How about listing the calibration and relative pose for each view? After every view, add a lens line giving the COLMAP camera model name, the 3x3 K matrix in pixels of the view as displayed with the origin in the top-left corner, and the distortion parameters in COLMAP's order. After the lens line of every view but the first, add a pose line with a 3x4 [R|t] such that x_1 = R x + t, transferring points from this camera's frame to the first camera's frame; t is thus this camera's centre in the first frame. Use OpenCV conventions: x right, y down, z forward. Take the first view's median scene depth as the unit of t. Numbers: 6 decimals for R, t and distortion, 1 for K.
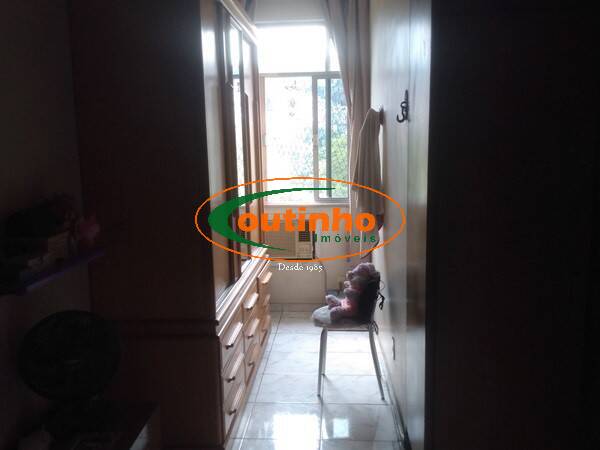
lens RADIAL K [[564.0, 0, 299.0], [0, 564.0, 228.4], [0, 0, 1]] dist [0.012487, 0.000000]
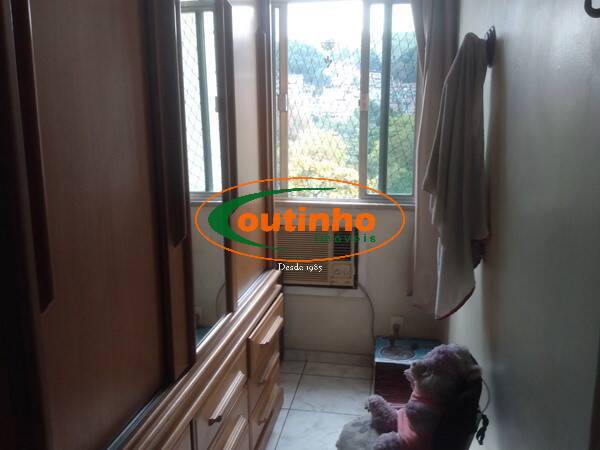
lens RADIAL K [[564.0, 0, 299.5], [0, 564.0, 219.3], [0, 0, 1]] dist [0.012487, 0.000000]
pose [[0.994873, 0.036946, -0.094146, 0.022243], [-0.034773, 0.999092, 0.024619, -0.041117], [0.094970, -0.021219, 0.995254, 0.376634]]
